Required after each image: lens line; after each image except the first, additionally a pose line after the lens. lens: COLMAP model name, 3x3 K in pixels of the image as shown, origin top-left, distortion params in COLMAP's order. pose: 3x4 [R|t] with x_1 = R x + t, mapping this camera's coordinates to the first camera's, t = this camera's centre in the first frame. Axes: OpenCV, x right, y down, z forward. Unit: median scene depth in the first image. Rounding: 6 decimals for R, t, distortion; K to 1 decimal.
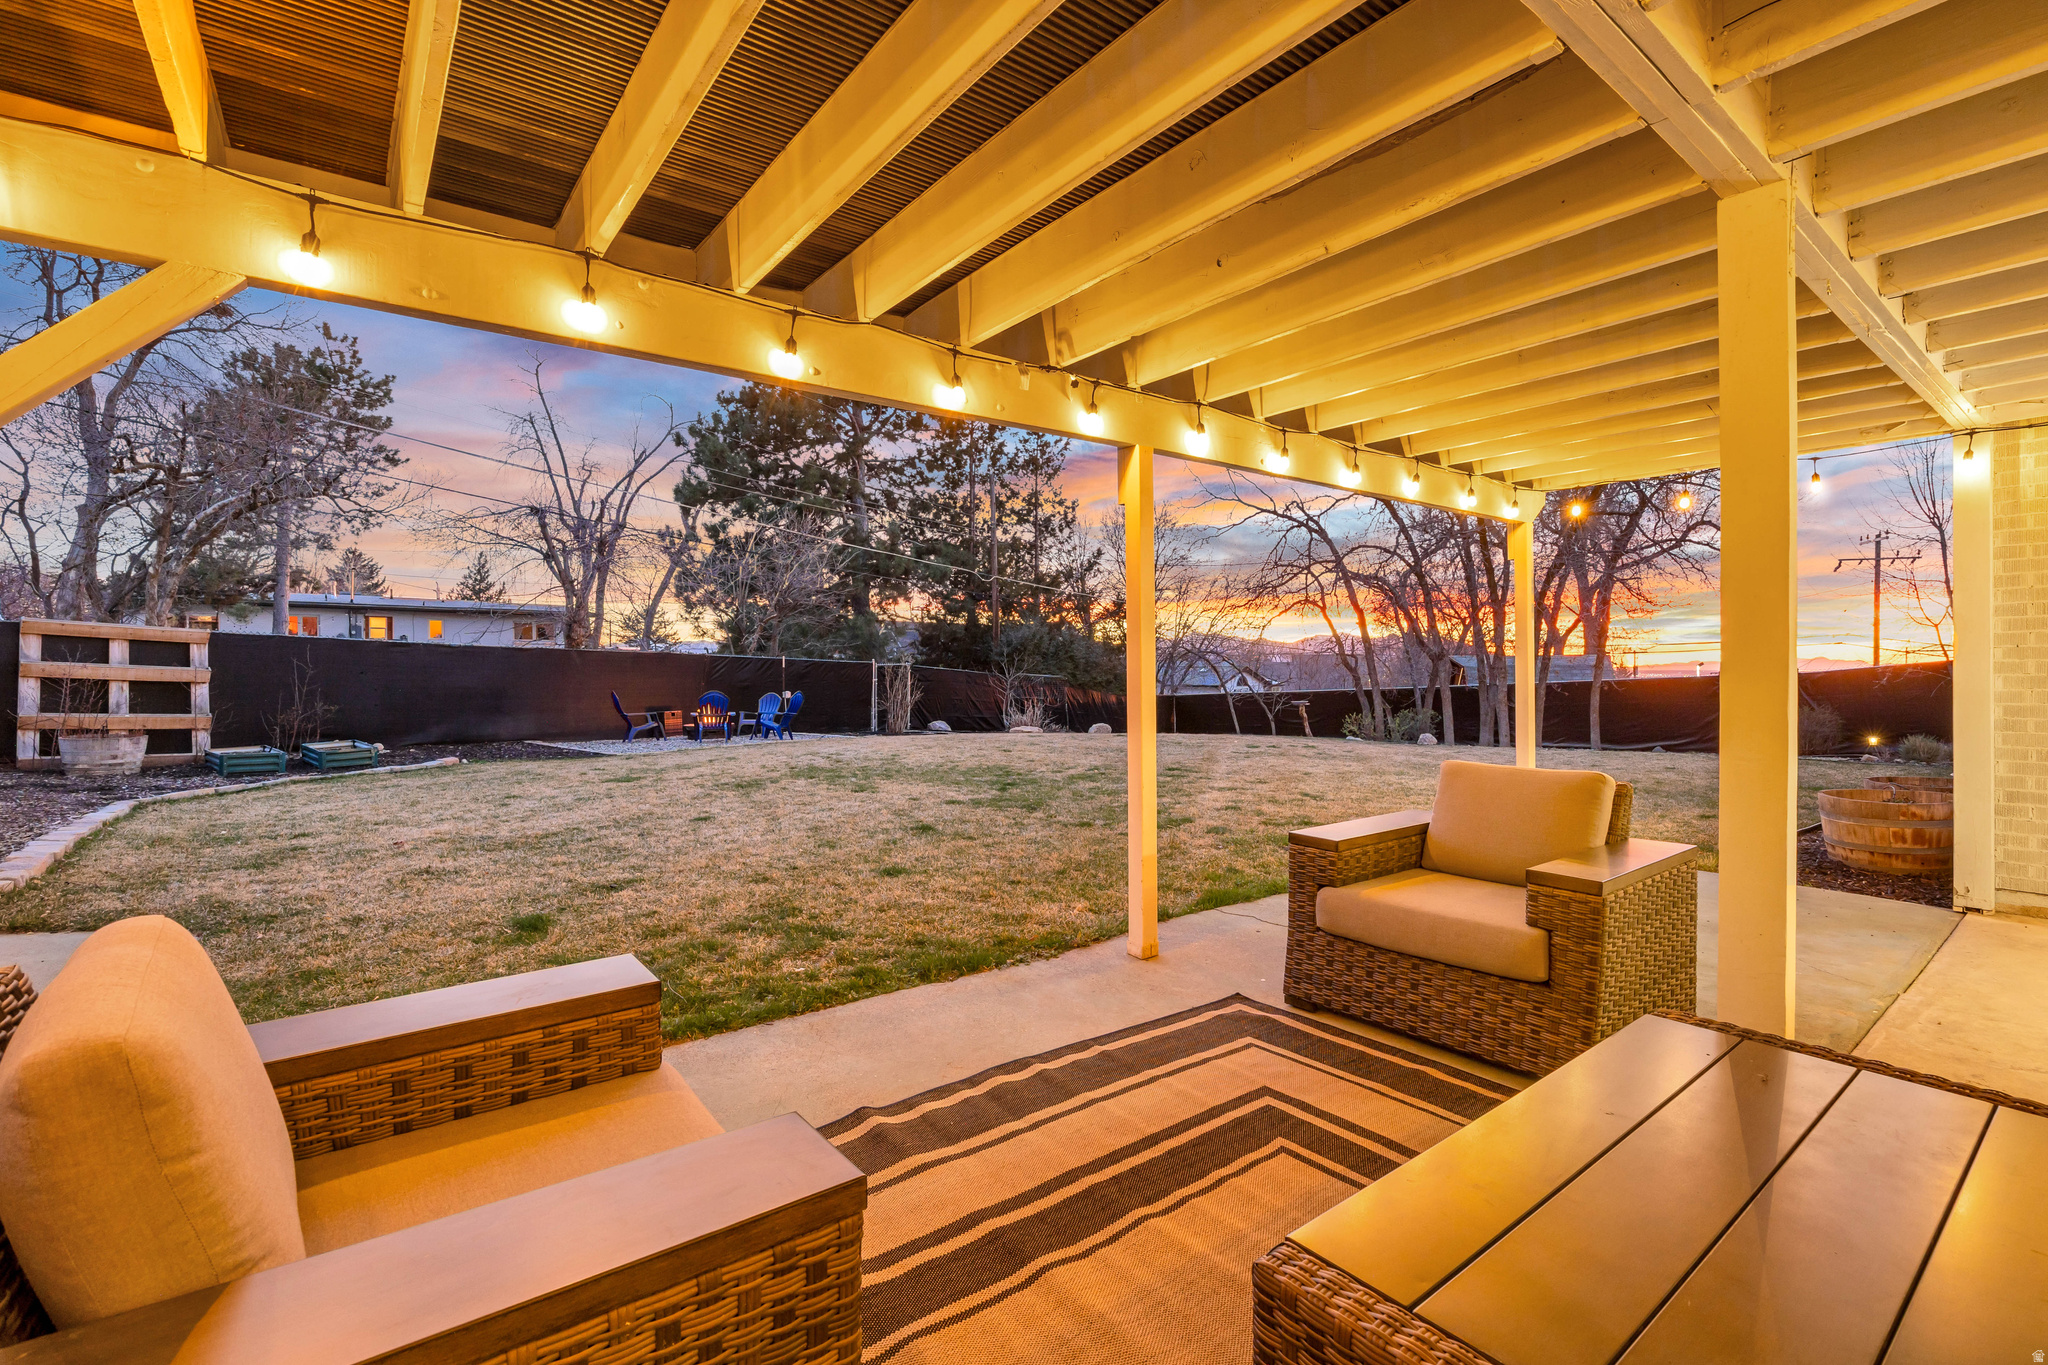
lens RADIAL K [[906.6, 0, 1025.7], [0, 906.6, 673.4], [0, 0, 1]] dist [-0.015441, 0.000635]
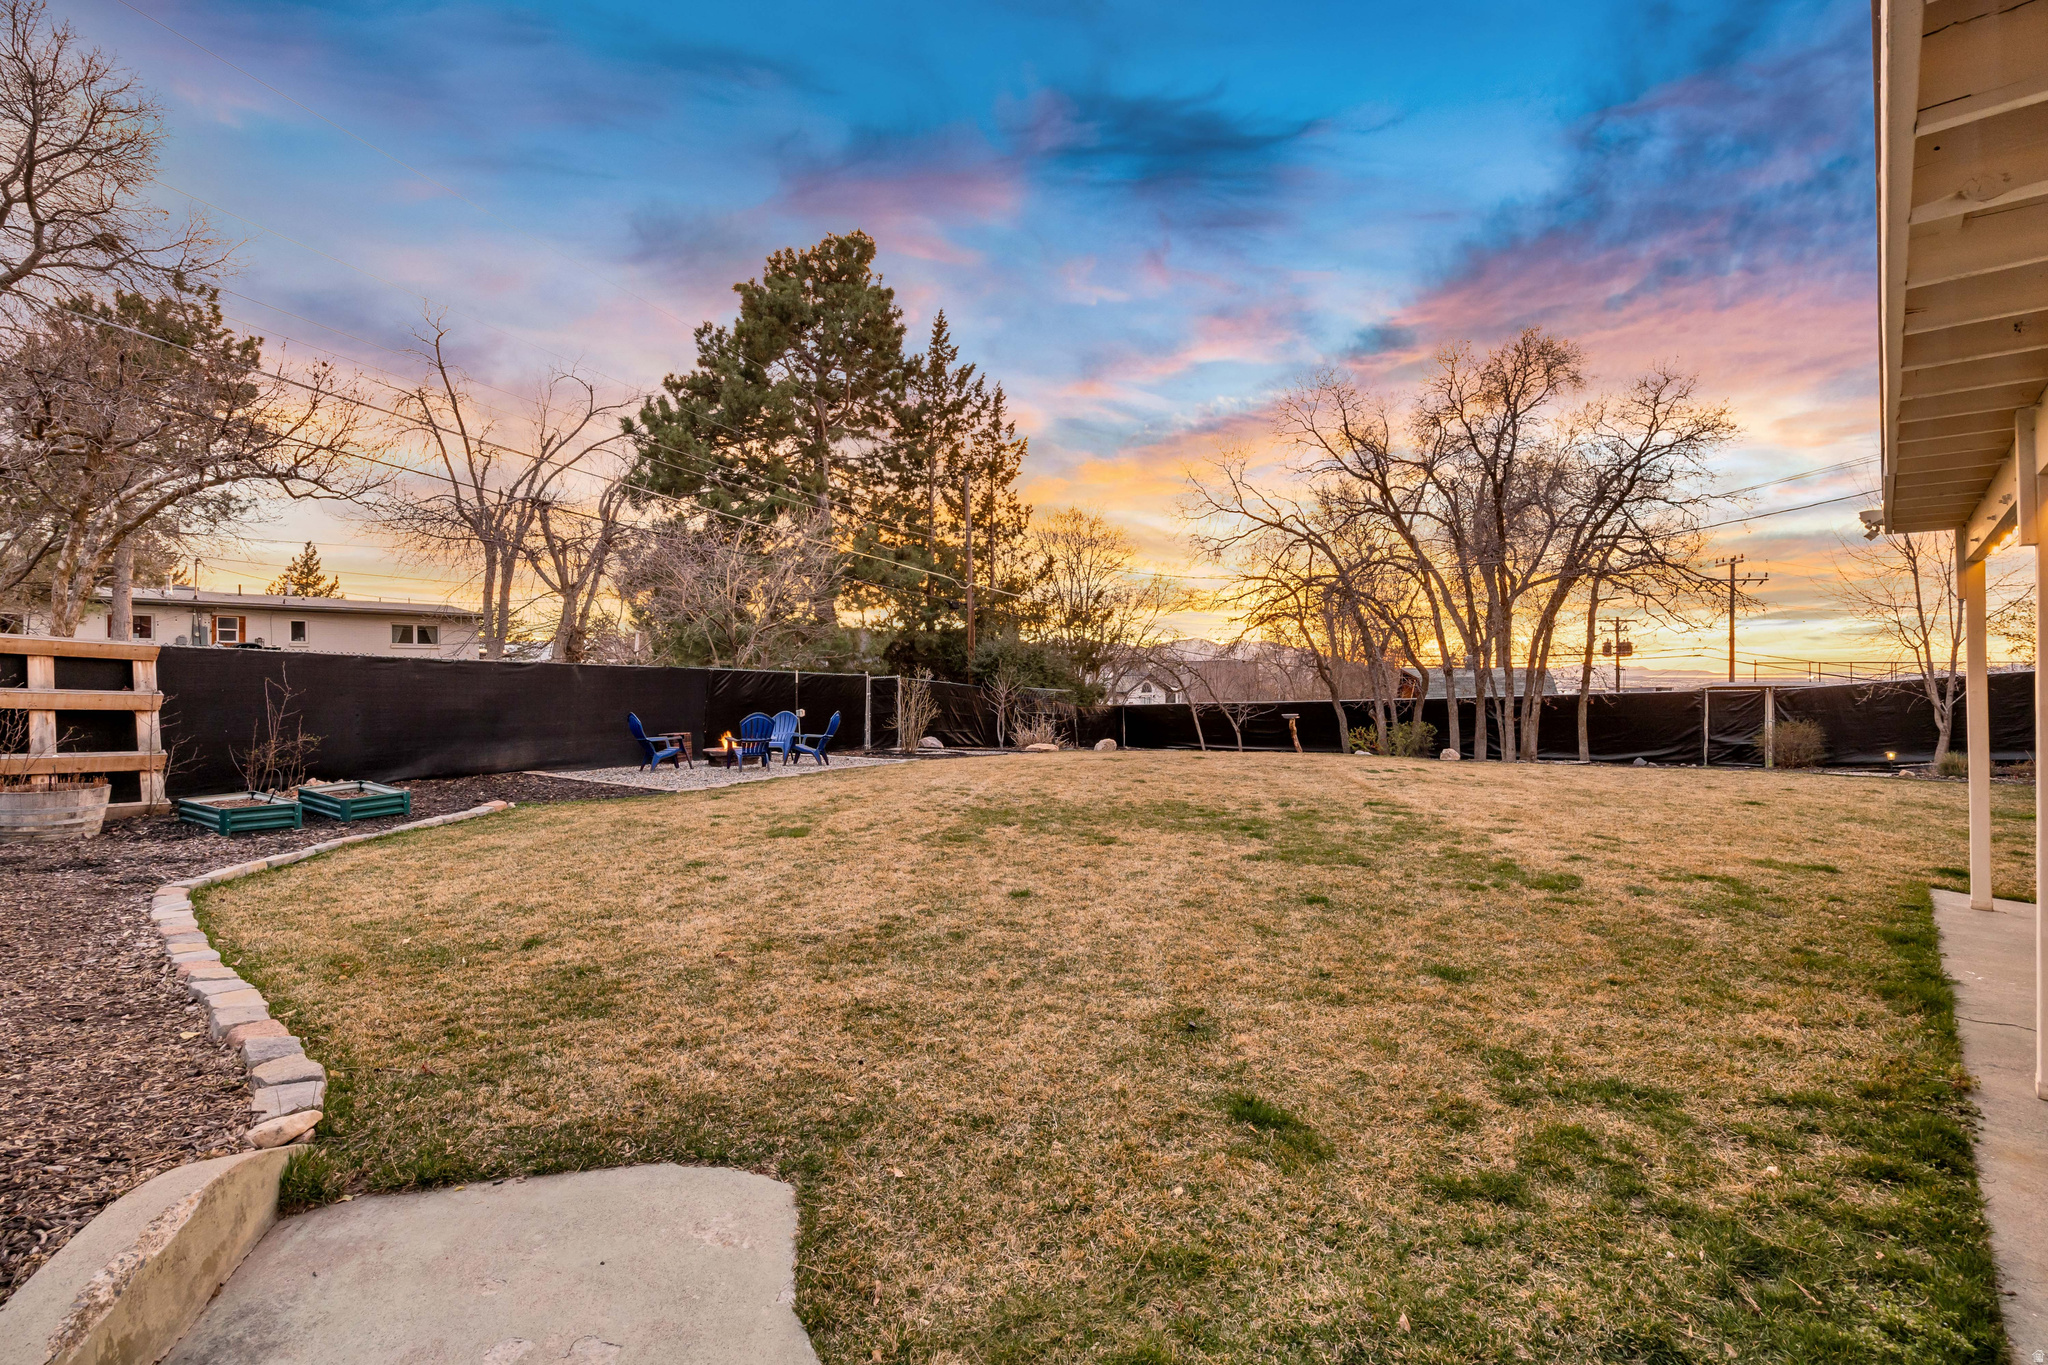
lens RADIAL K [[906.6, 0, 1025.7], [0, 906.6, 673.4], [0, 0, 1]] dist [-0.015441, 0.000635]
pose [[0.988400, 0.002882, 0.151846, -0.113881], [-0.002343, 0.999990, -0.003724, -0.008563], [-0.151856, 0.003325, 0.988397, 0.044370]]
